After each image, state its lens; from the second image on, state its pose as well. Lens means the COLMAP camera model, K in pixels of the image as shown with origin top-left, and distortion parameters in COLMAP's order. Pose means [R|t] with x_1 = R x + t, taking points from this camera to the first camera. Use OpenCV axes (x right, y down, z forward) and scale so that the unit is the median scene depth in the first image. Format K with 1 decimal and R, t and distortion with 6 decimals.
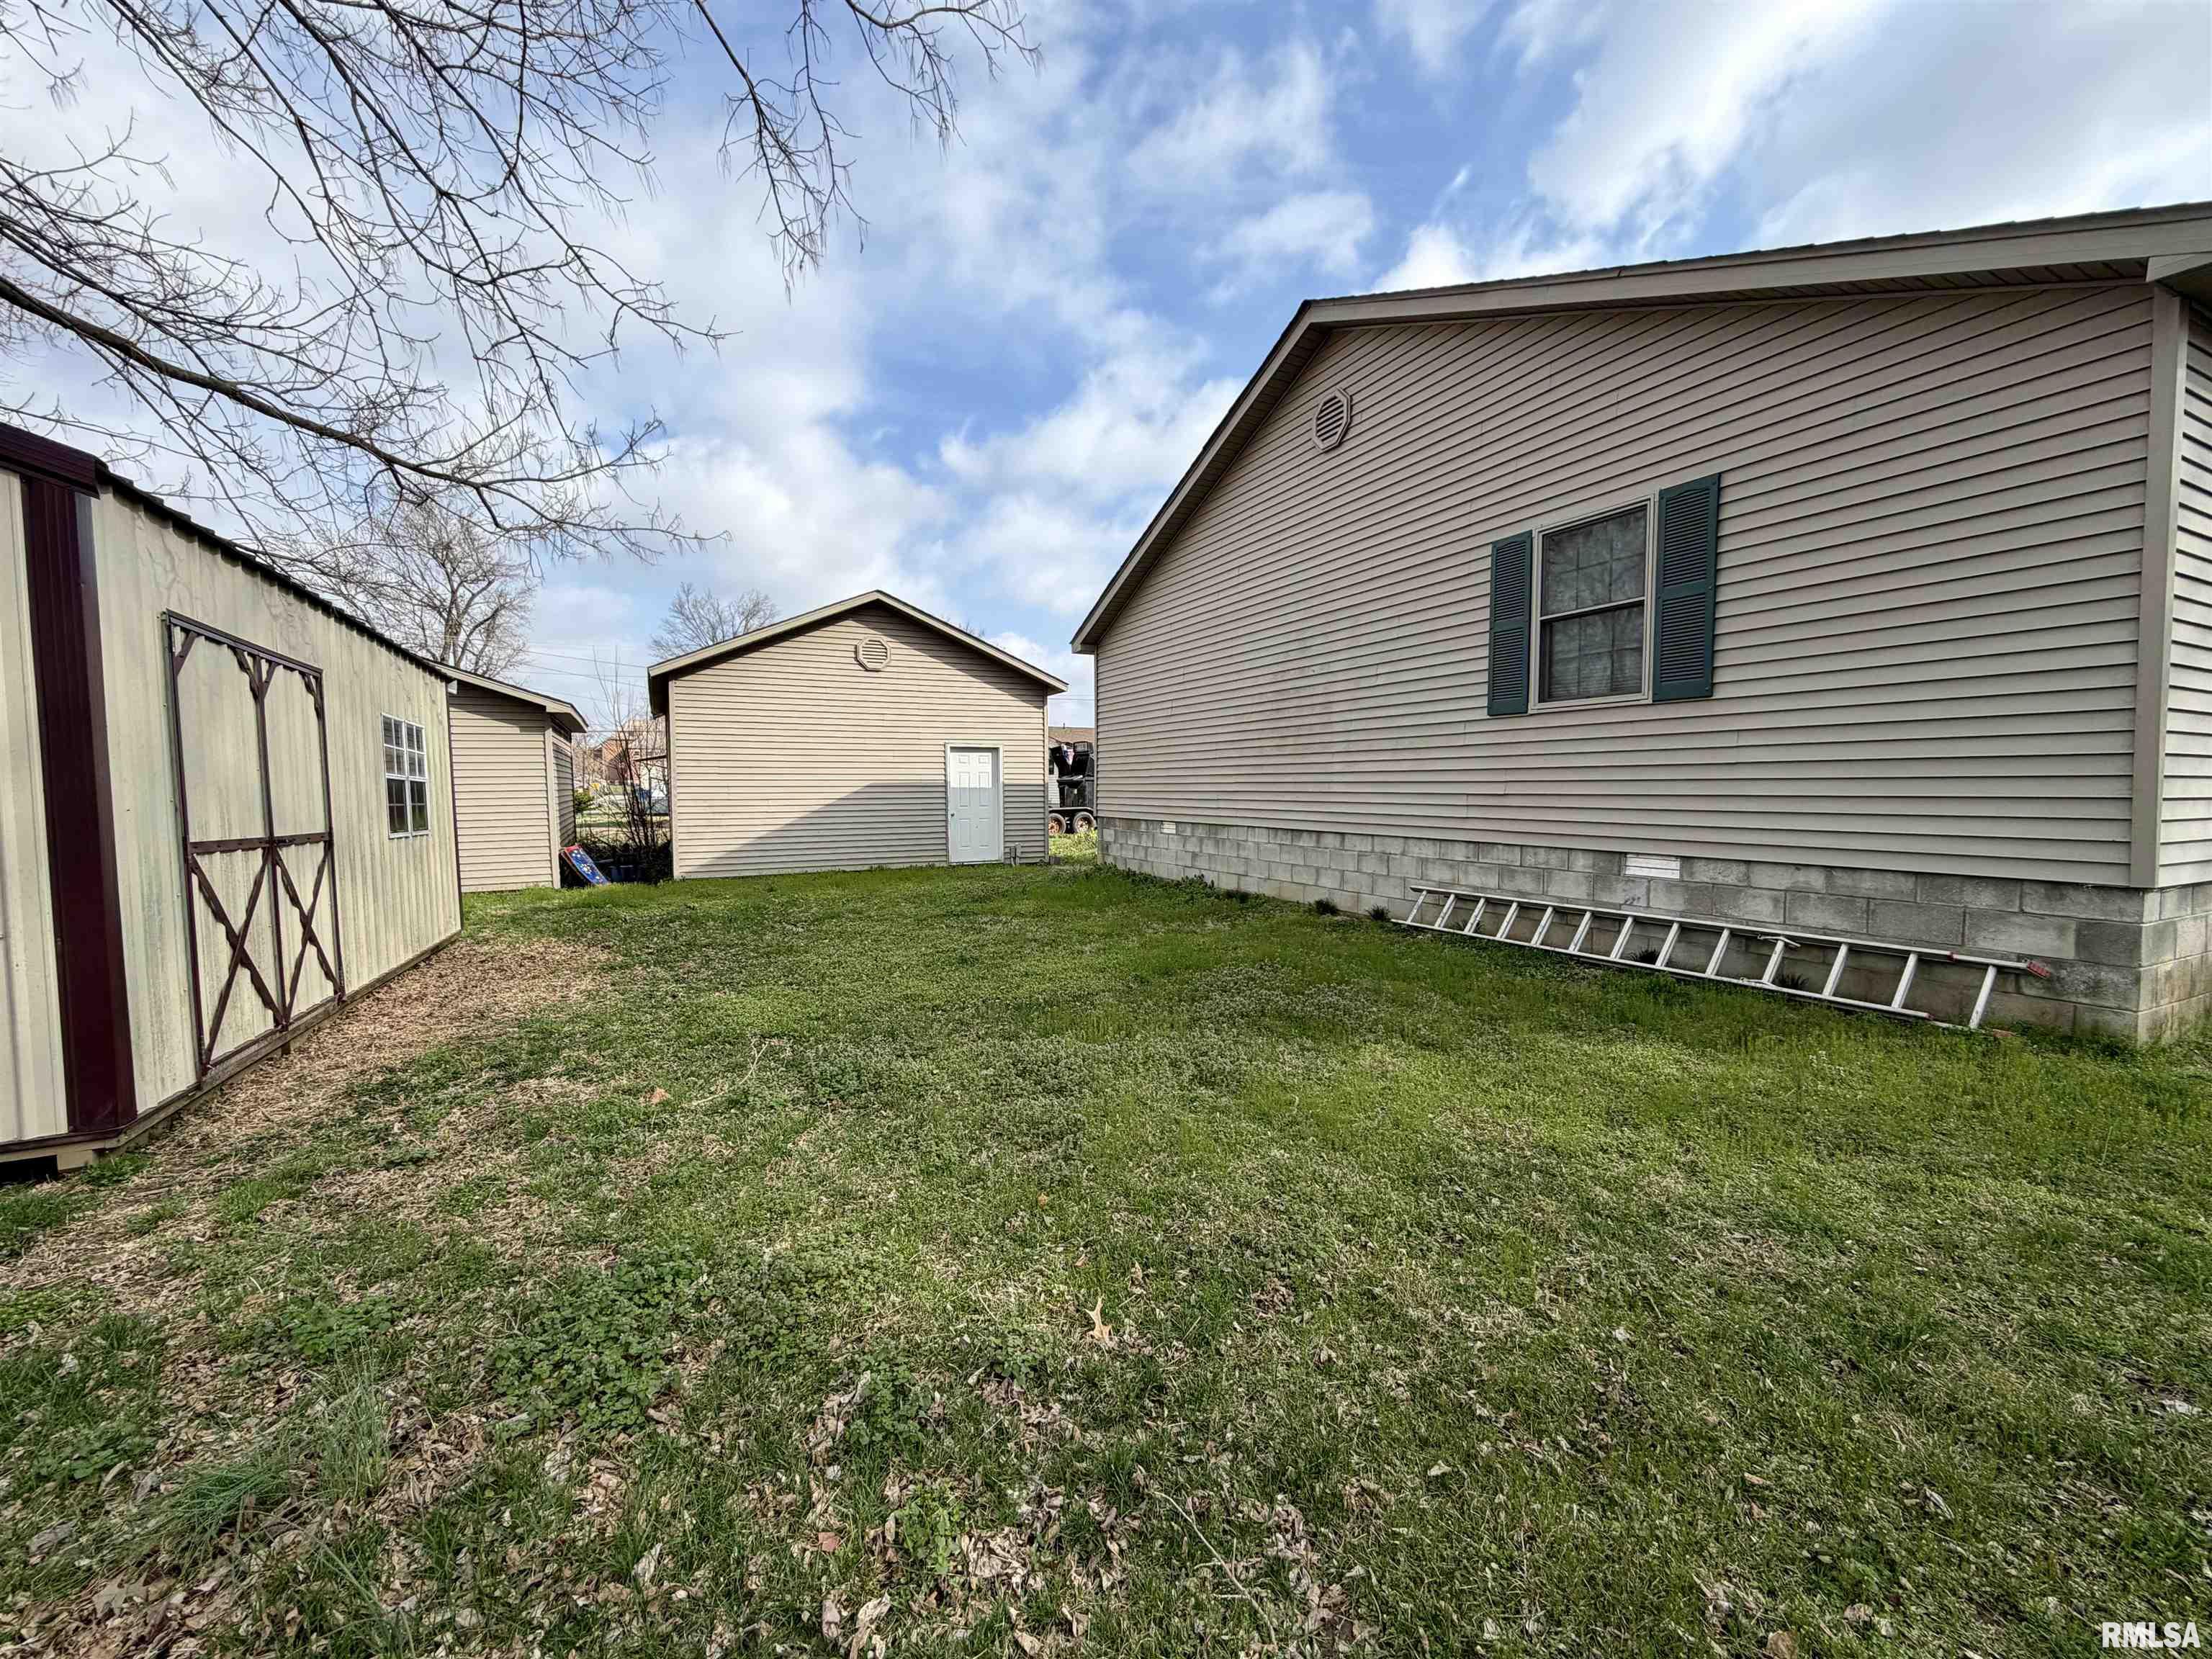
lens RADIAL K [[878.5, 0, 1100.8], [0, 878.5, 829.3], [0, 0, 1]] dist [-0.000802, 0.000267]
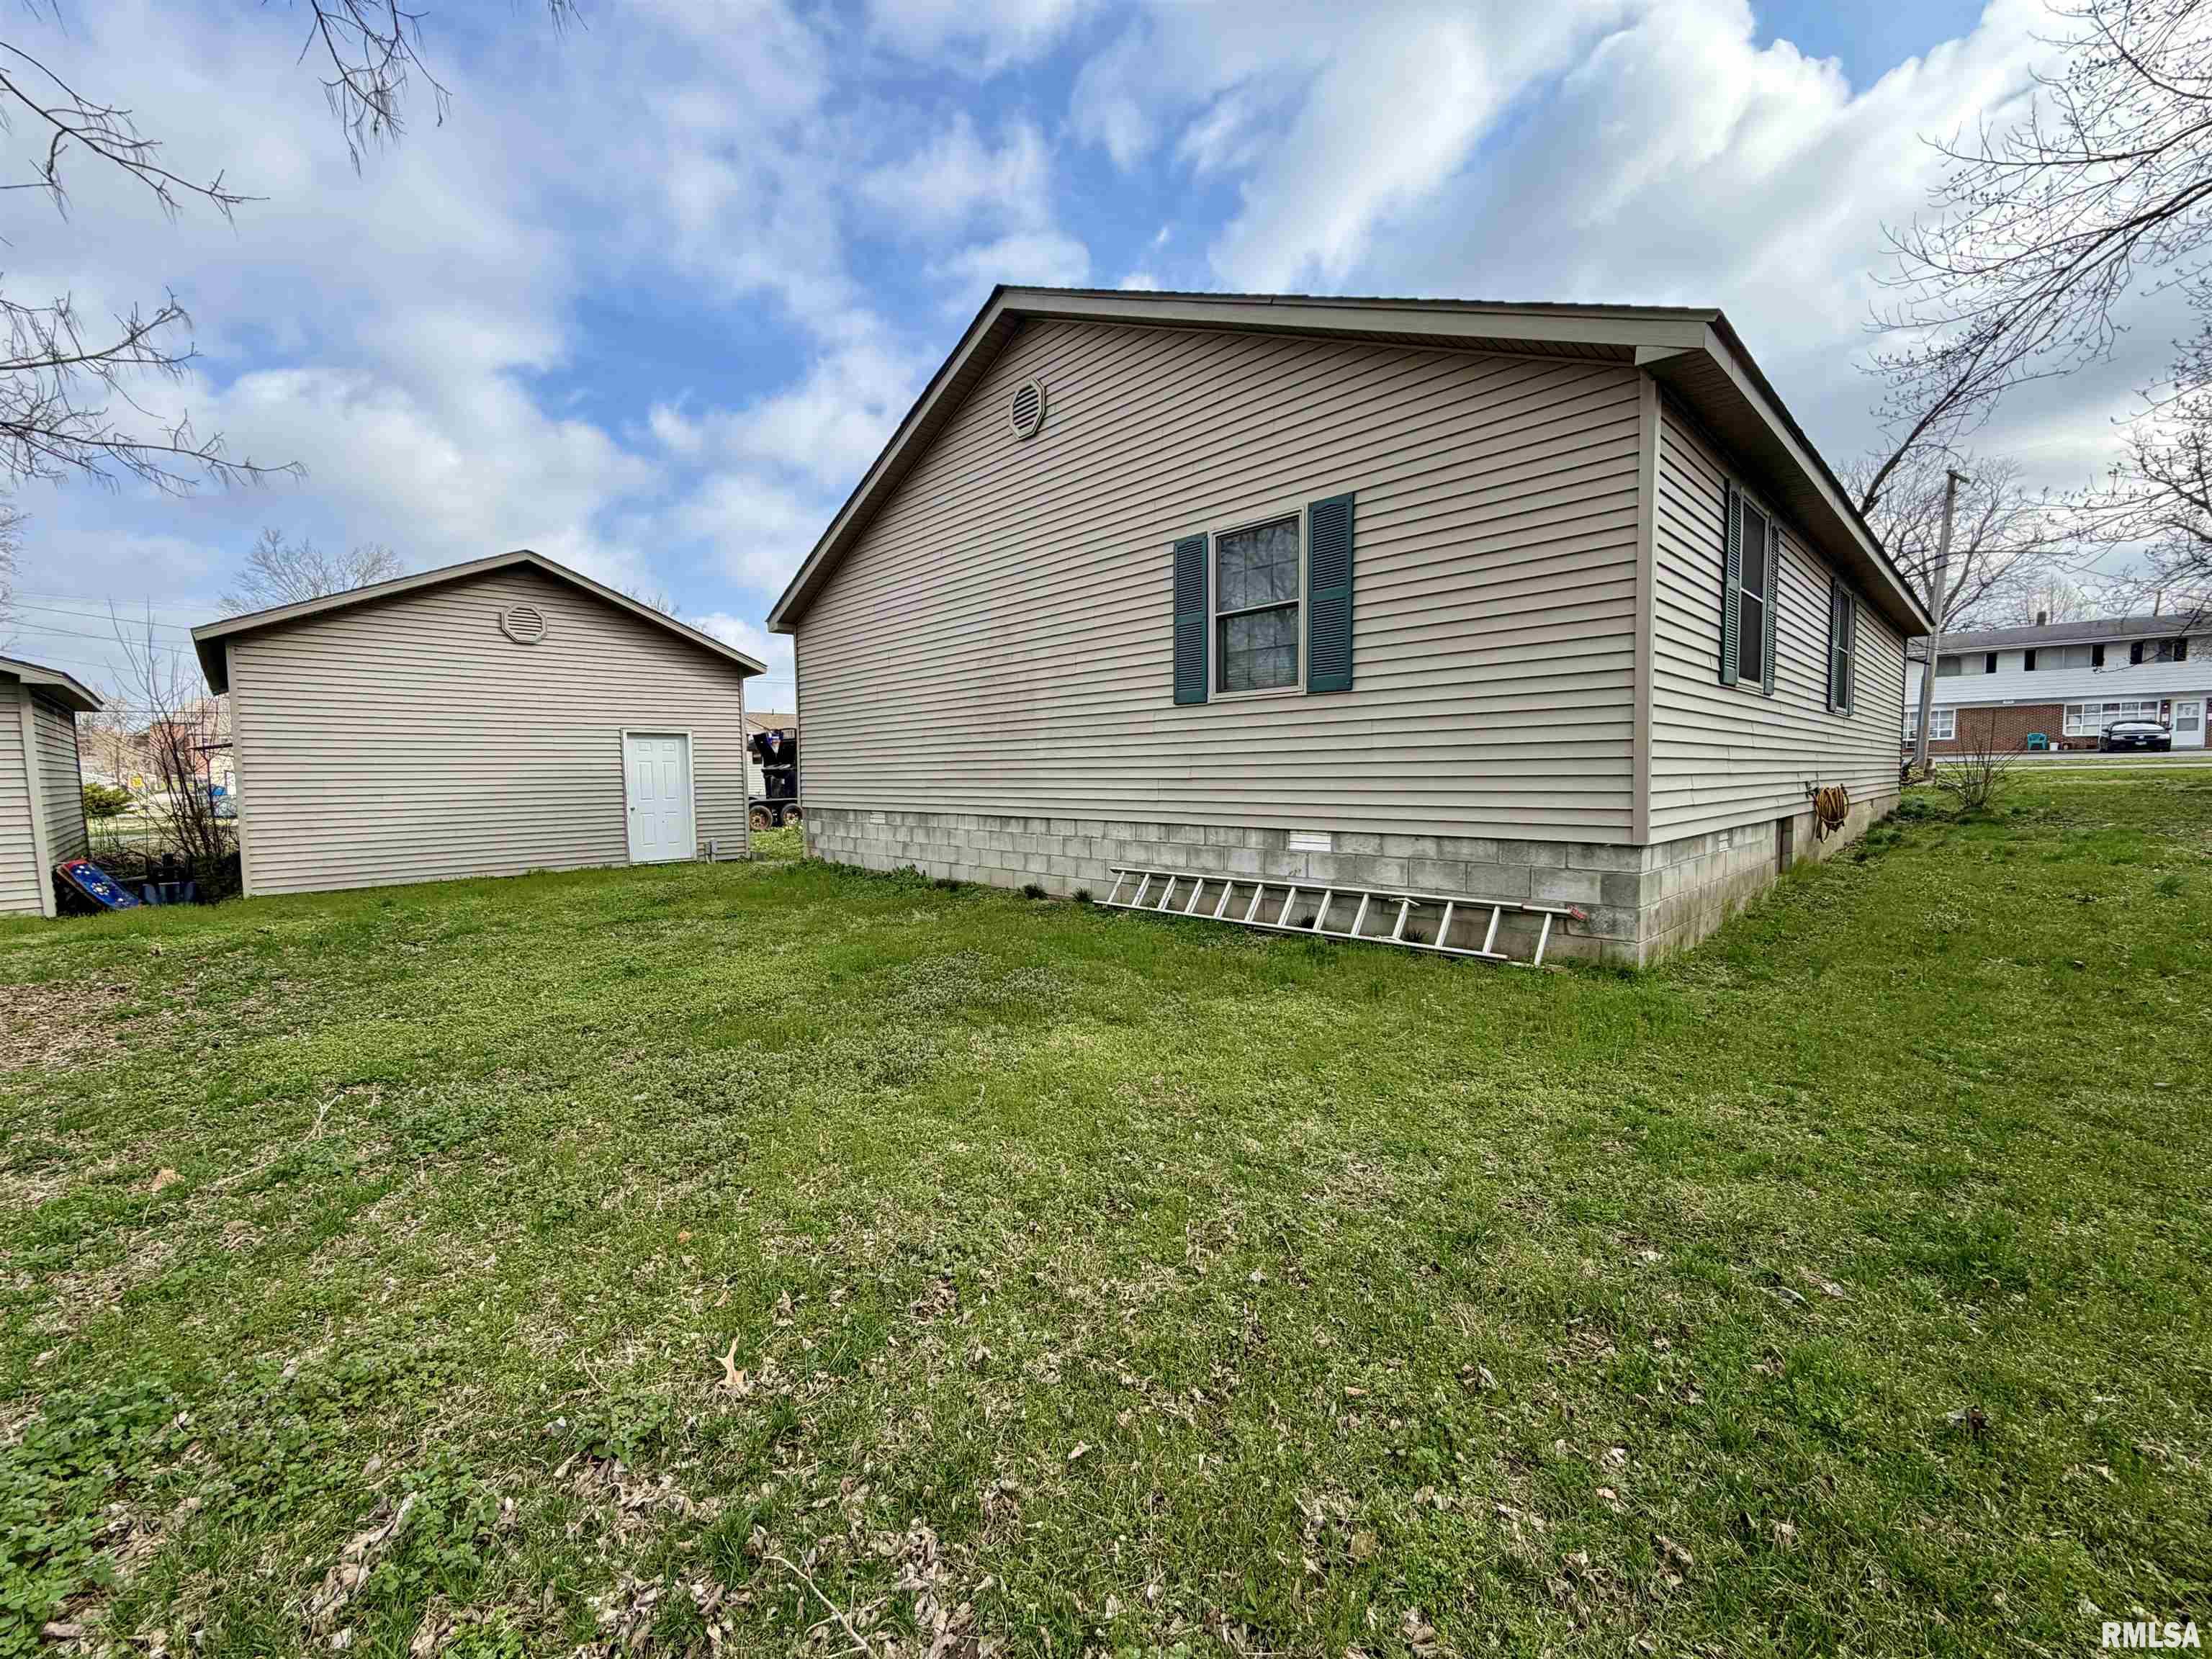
lens RADIAL K [[878.5, 0, 1100.1], [0, 878.5, 830.2], [0, 0, 1]] dist [-0.000802, 0.000267]
pose [[0.953003, -0.027913, 0.301671, 0.040755], [0.023804, 0.999567, 0.017291, 0.002858], [-0.302024, -0.009298, 0.953255, 0.015931]]
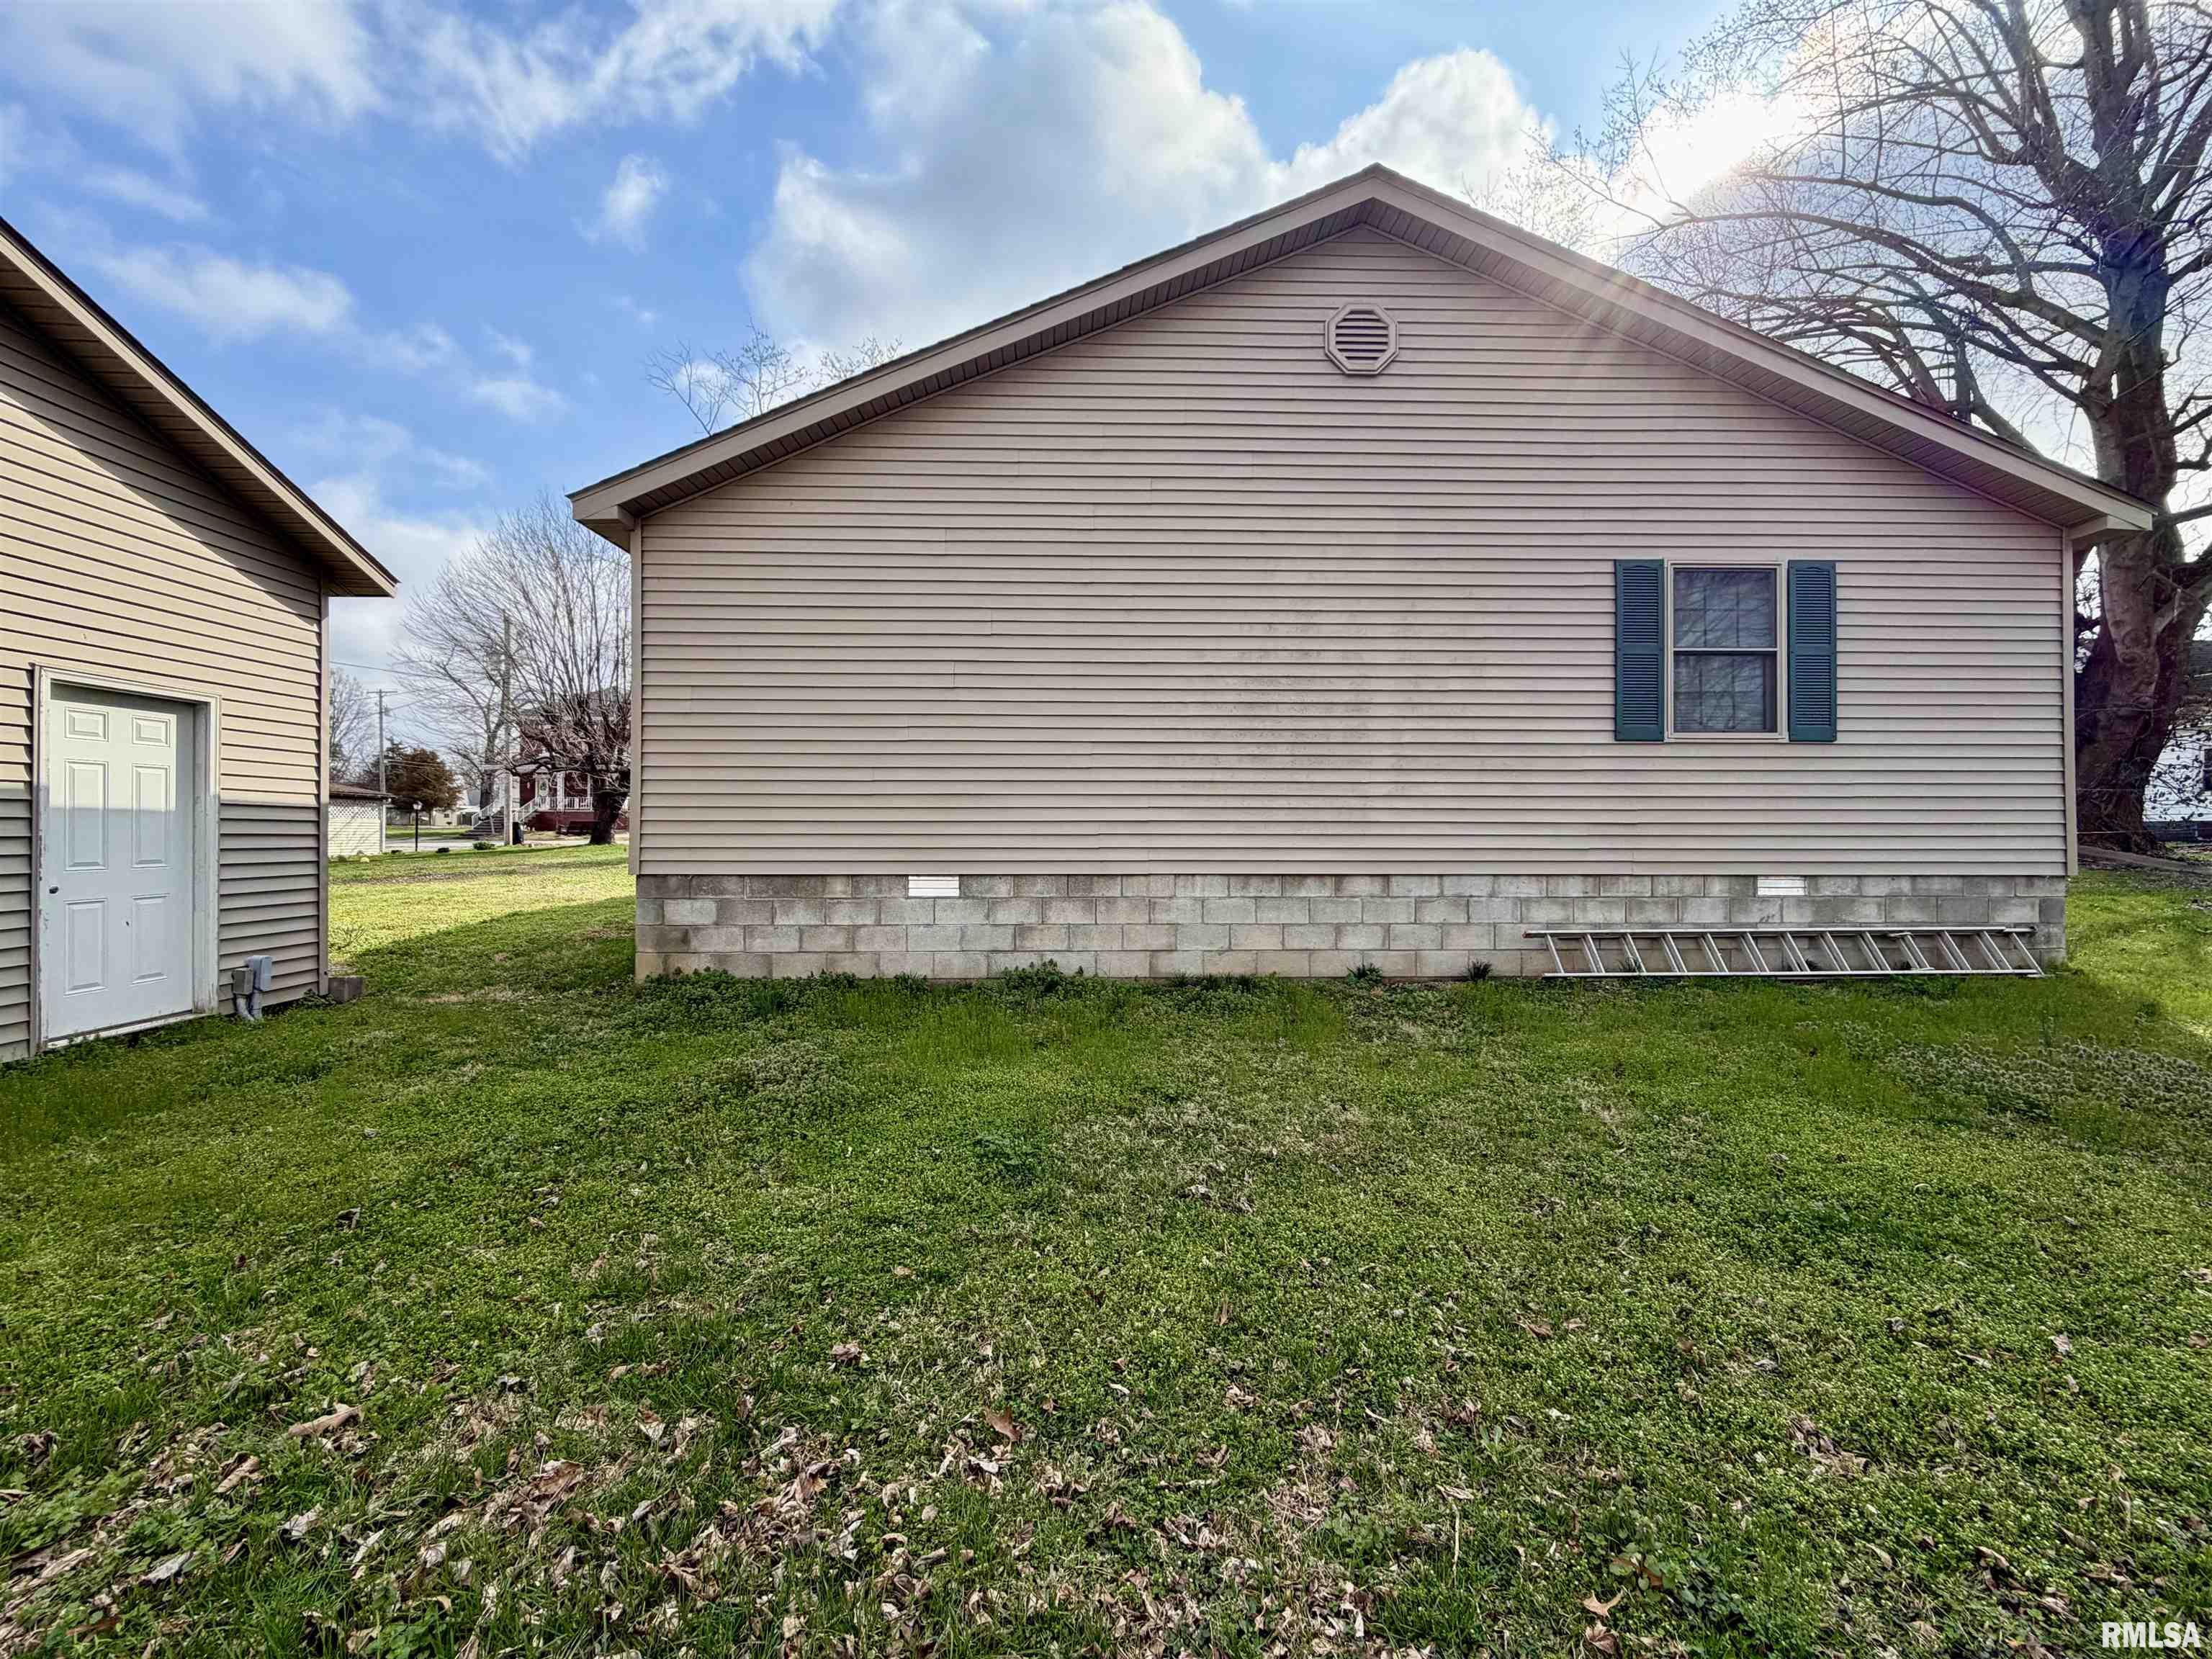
lens RADIAL K [[878.5, 0, 1104.4], [0, 878.5, 820.7], [0, 0, 1]] dist [-0.000802, 0.000267]
pose [[0.416626, 0.008278, 0.909040, -0.858573], [0.041502, 0.998743, -0.028116, -0.051907], [-0.908130, 0.049441, 0.415759, 1.475960]]
